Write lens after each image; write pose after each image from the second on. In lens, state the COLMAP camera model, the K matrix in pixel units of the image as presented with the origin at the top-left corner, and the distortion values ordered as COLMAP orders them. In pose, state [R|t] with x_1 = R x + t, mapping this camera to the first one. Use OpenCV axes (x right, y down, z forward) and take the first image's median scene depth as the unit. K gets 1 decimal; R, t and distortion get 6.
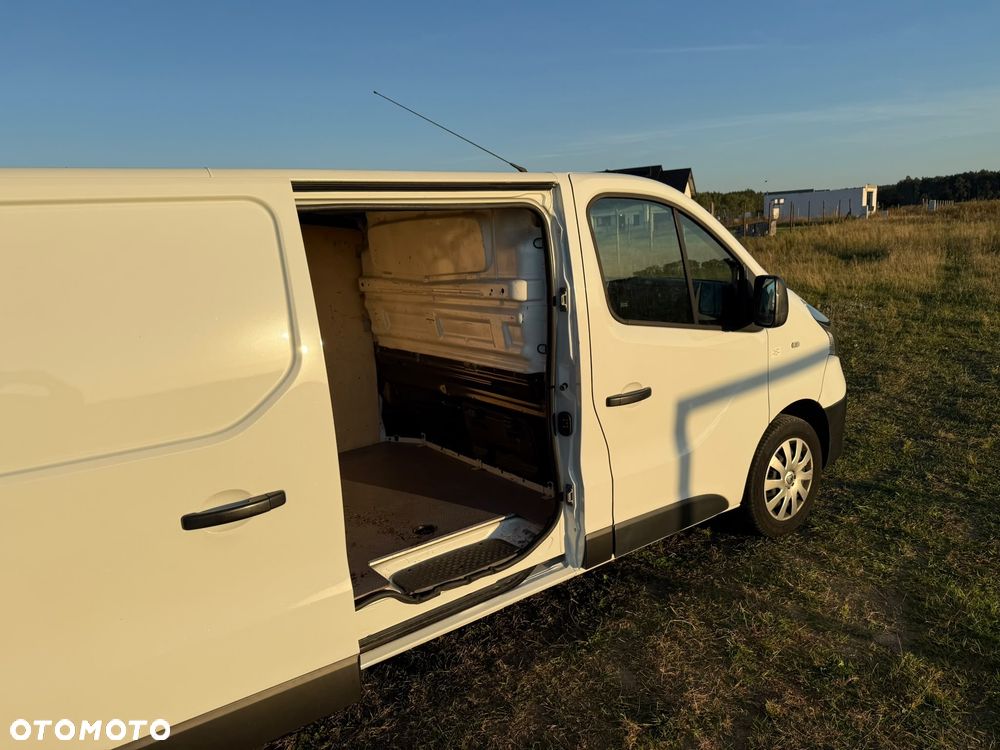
lens RADIAL K [[714.2, 0, 504.5], [0, 714.2, 379.8], [0, 0, 1]] dist [0.028974, -0.036167]
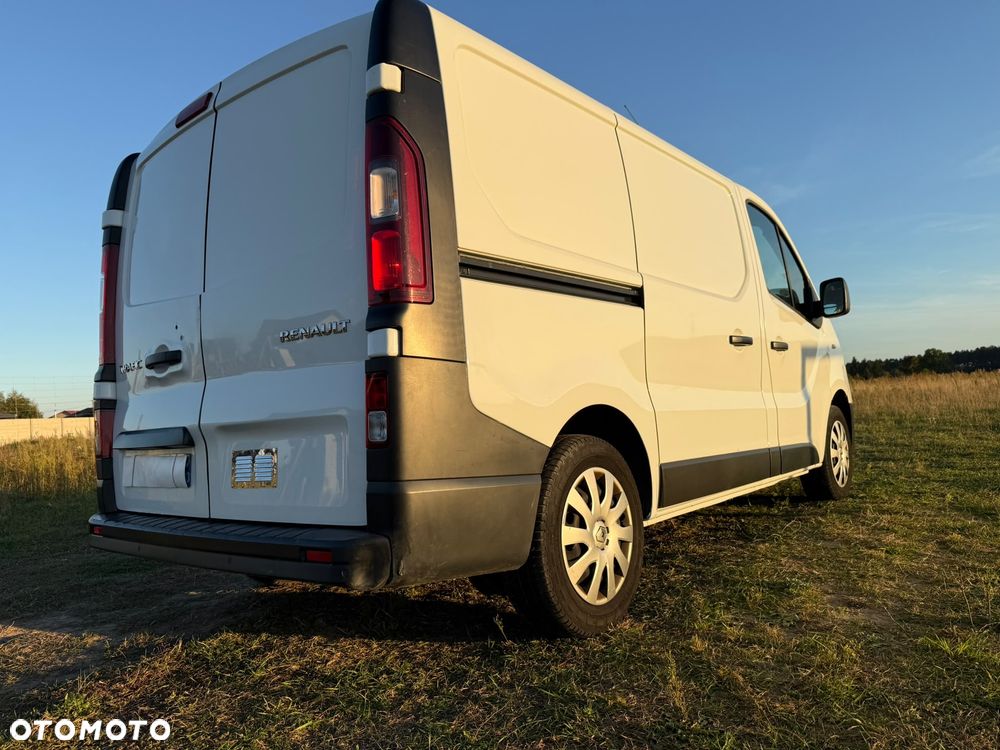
lens RADIAL K [[714.2, 0, 500.9], [0, 714.2, 372.8], [0, 0, 1]] dist [0.028974, -0.036167]
pose [[0.967705, 0.018528, 0.251405, -0.507889], [0.050977, 0.962308, -0.267140, 0.309789], [-0.246879, 0.271328, 0.930286, -0.074637]]
